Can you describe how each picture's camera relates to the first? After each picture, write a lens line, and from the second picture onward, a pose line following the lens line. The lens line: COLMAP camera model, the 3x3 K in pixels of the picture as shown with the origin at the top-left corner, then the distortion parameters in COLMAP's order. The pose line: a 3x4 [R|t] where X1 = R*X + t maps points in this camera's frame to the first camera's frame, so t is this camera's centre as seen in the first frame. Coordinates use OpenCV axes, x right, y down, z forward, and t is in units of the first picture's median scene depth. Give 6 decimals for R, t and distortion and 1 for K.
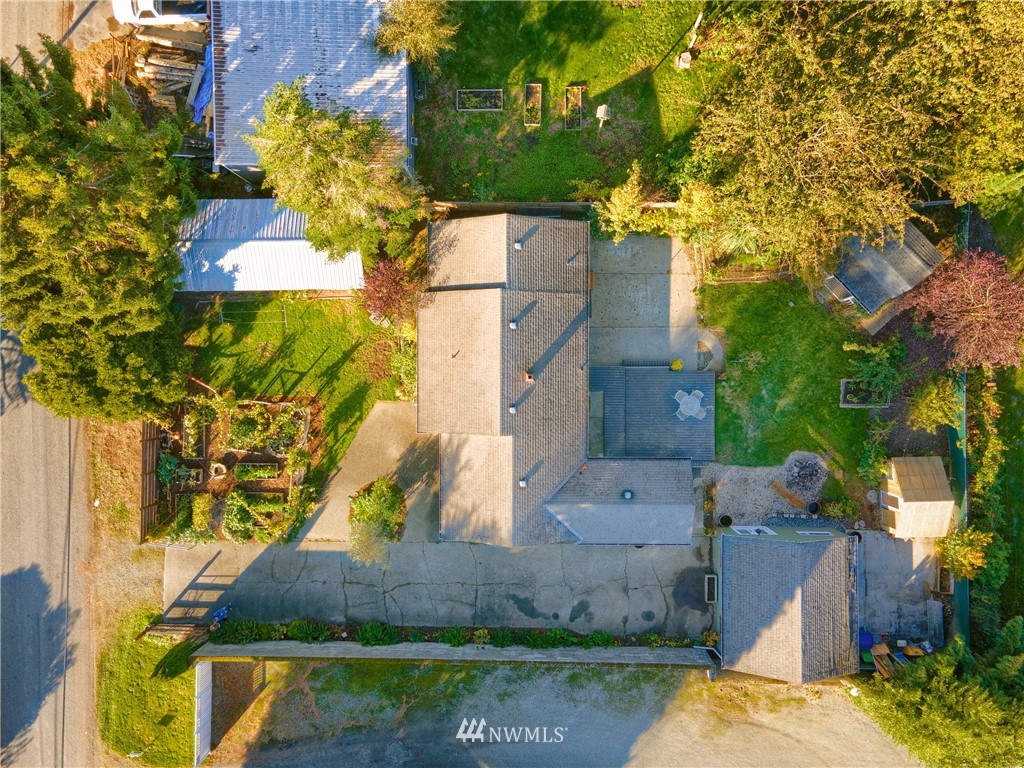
lens RADIAL K [[751.1, 0, 506.7], [0, 751.1, 381.3], [0, 0, 1]] dist [0.043113, 0.013358]
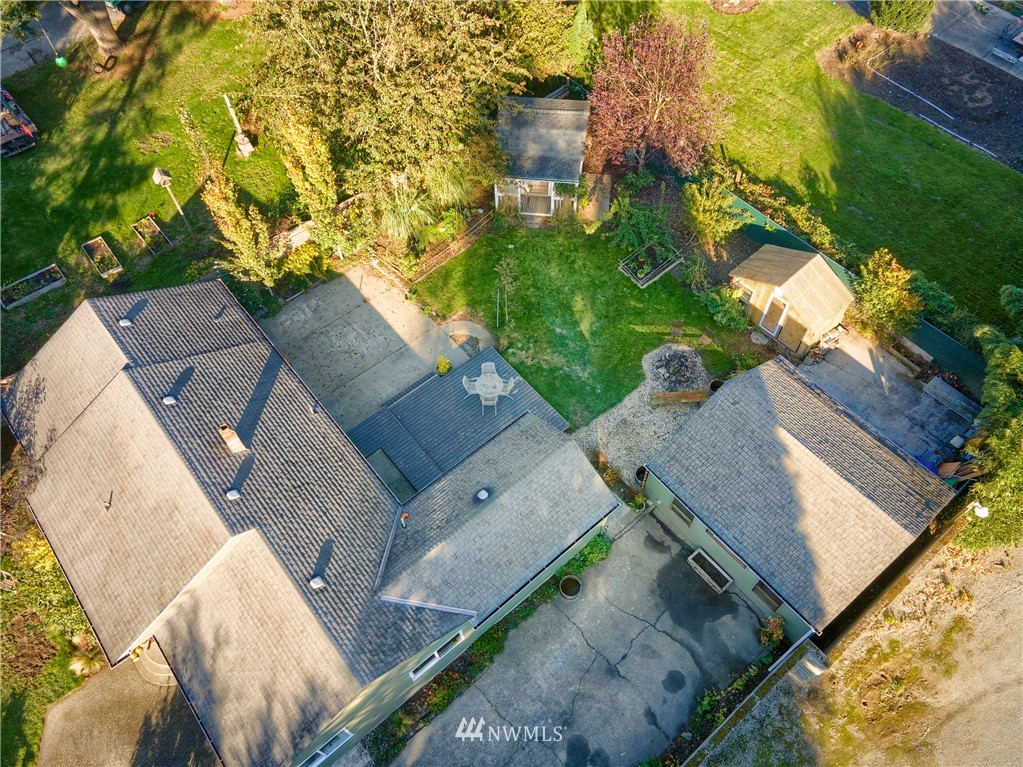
lens RADIAL K [[750.4, 0, 515.0], [0, 750.4, 381.8], [0, 0, 1]] dist [0.043113, 0.013358]
pose [[0.770506, -0.517882, 0.371642, 0.003798], [0.637430, 0.627428, -0.447232, 0.353928], [-0.001565, 0.581491, 0.813551, 0.425163]]
